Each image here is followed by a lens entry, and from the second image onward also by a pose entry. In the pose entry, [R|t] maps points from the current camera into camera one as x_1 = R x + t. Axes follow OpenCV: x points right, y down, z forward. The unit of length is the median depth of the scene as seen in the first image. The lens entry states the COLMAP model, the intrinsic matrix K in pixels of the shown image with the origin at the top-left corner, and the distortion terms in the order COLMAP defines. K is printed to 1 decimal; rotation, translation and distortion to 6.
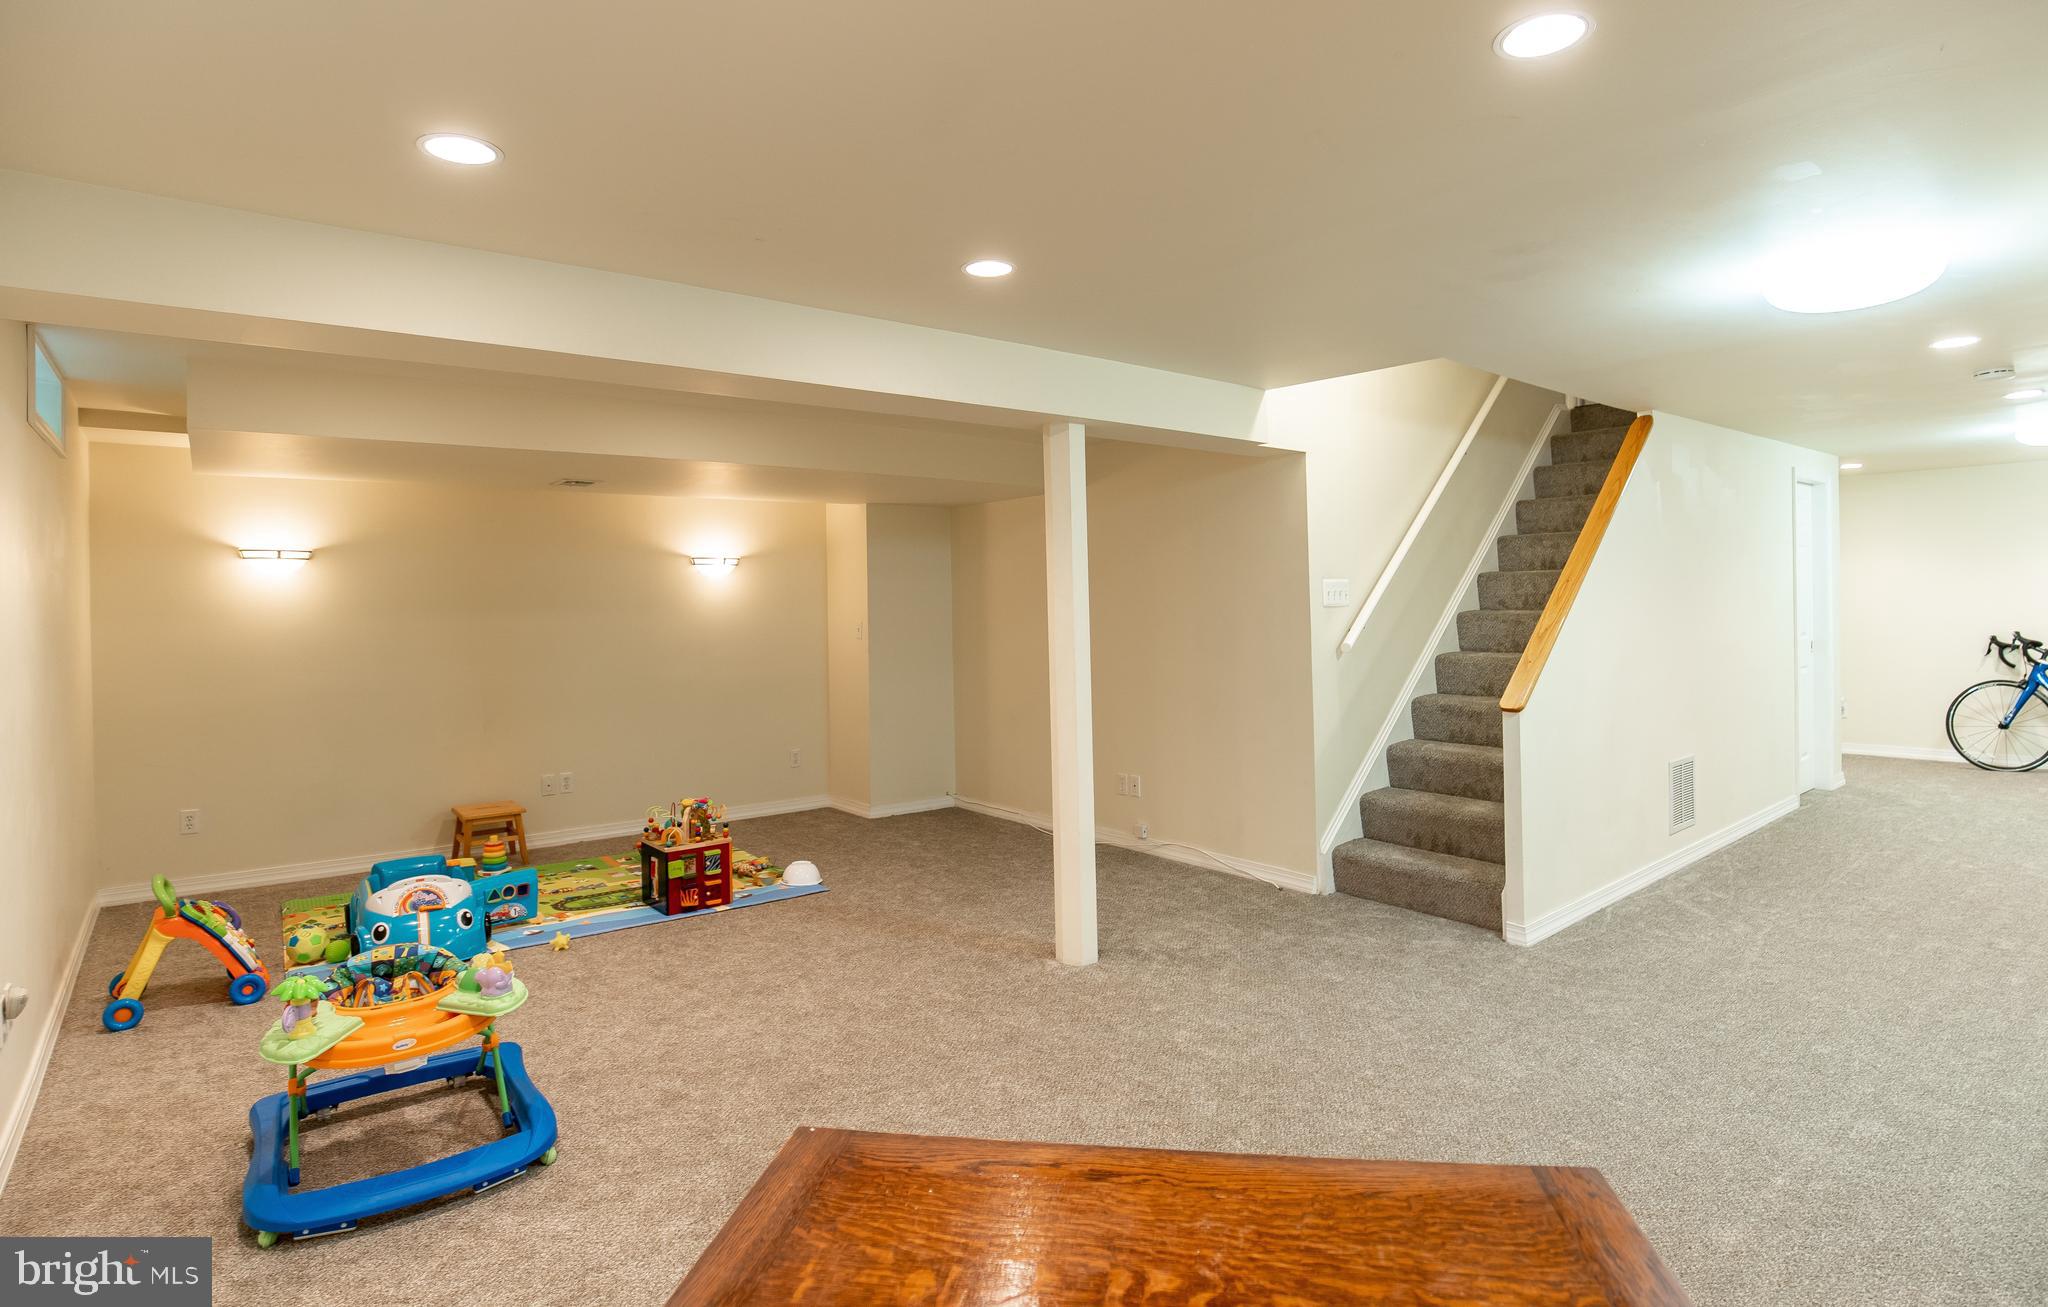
lens RADIAL K [[1061.1, 0, 1020.4], [0, 1061.1, 654.5], [0, 0, 1]] dist [0.004608, 0.000331]
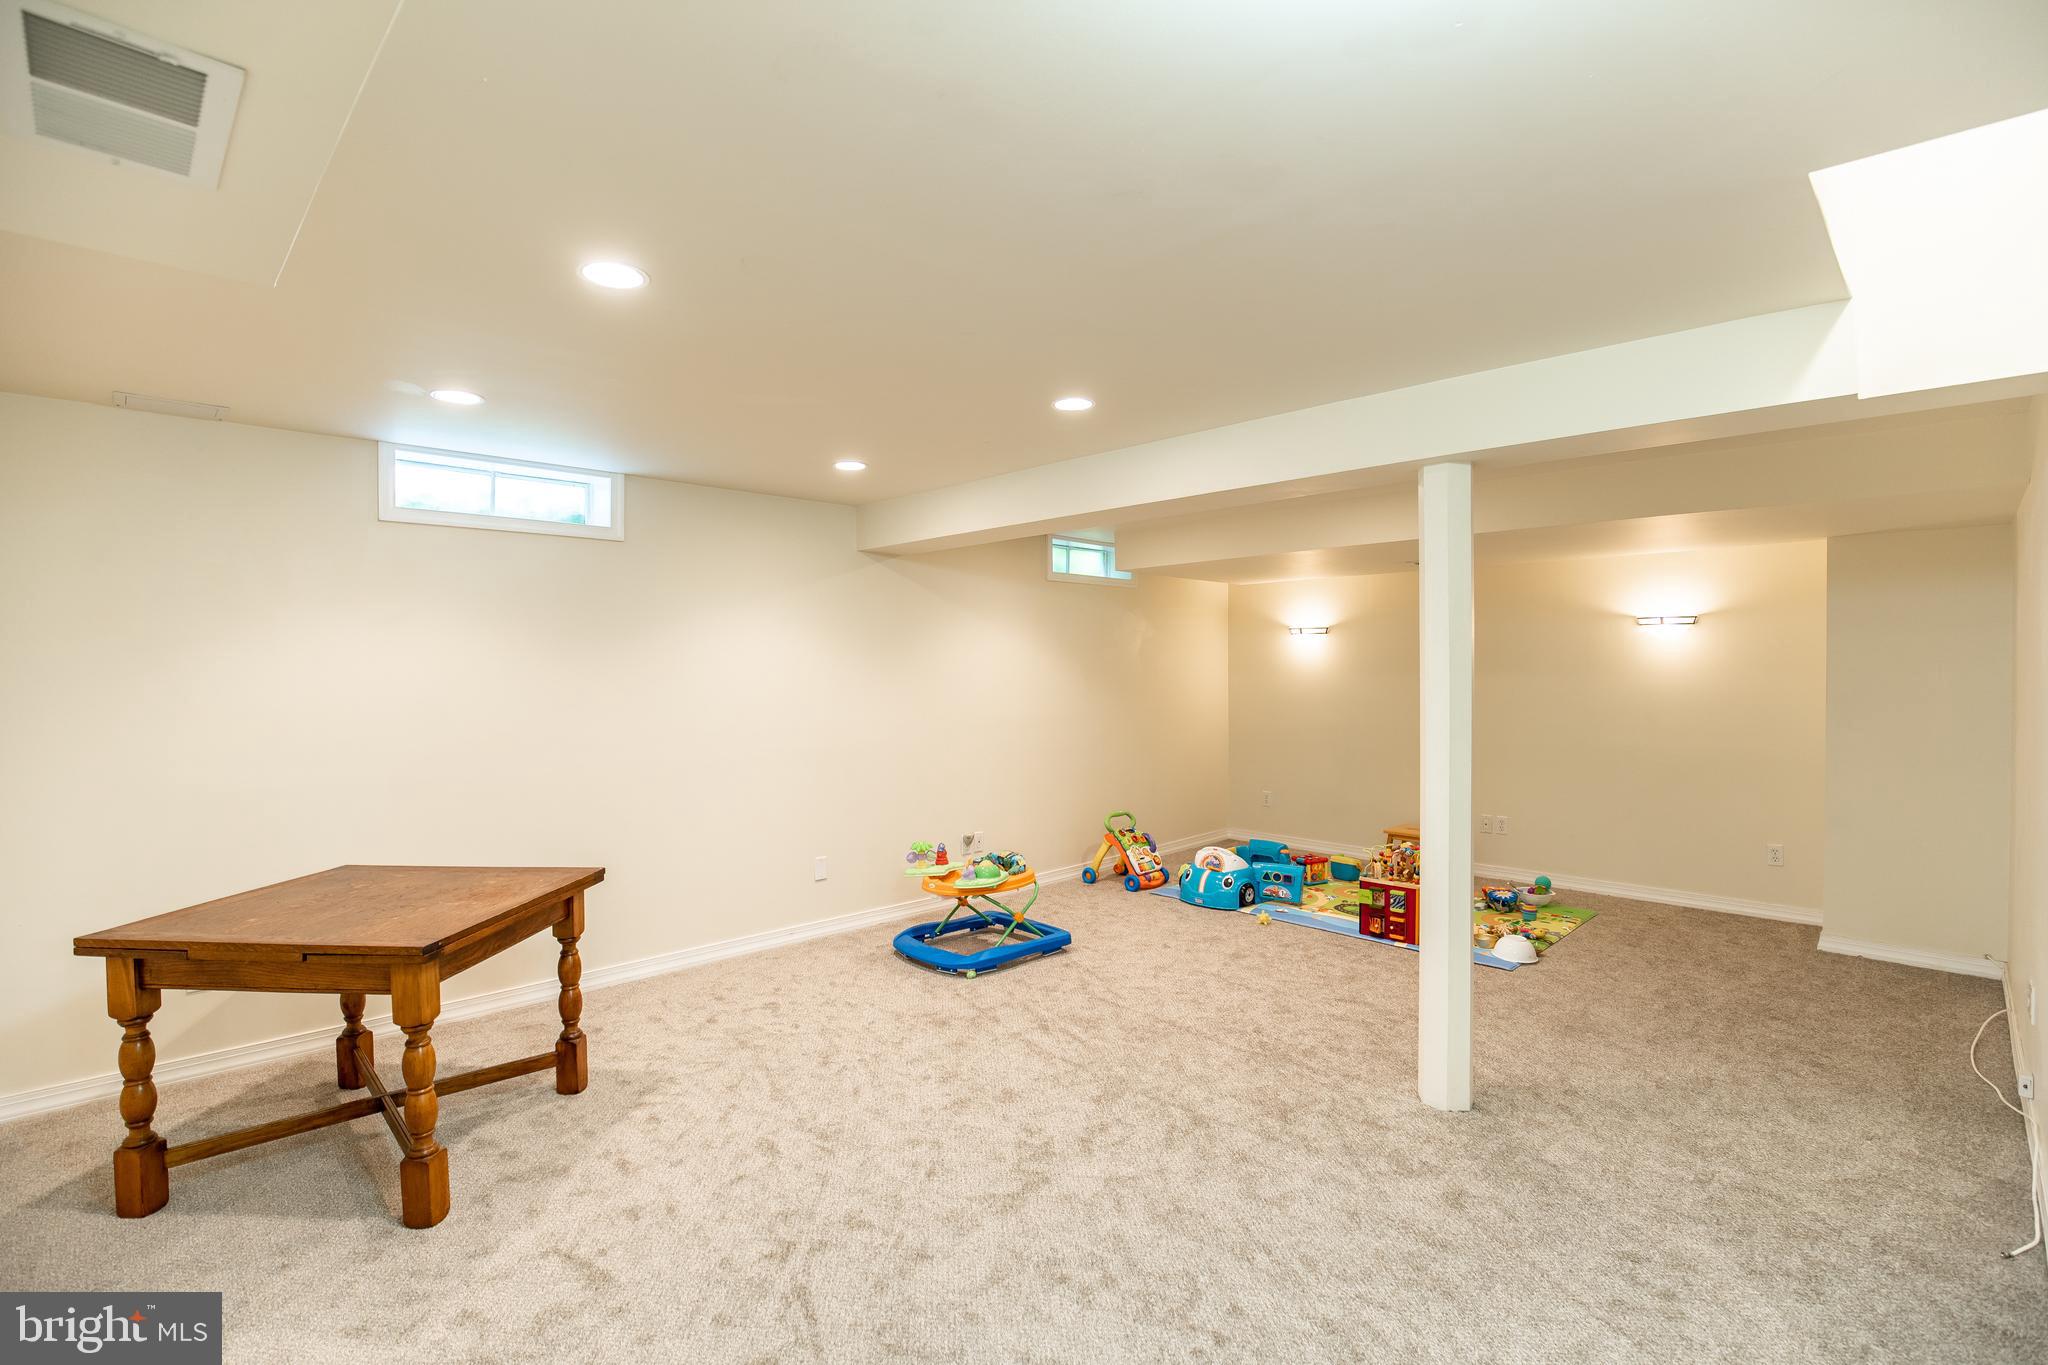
lens RADIAL K [[945.1, 0, 1021.1], [0, 945.1, 676.3], [0, 0, 1]] dist [-0.000570, -0.000039]
pose [[0.126006, 0.018215, -0.991862, 0.638615], [-0.047844, 0.998780, 0.012264, -0.031926], [0.990875, 0.045910, 0.126724, 0.479207]]
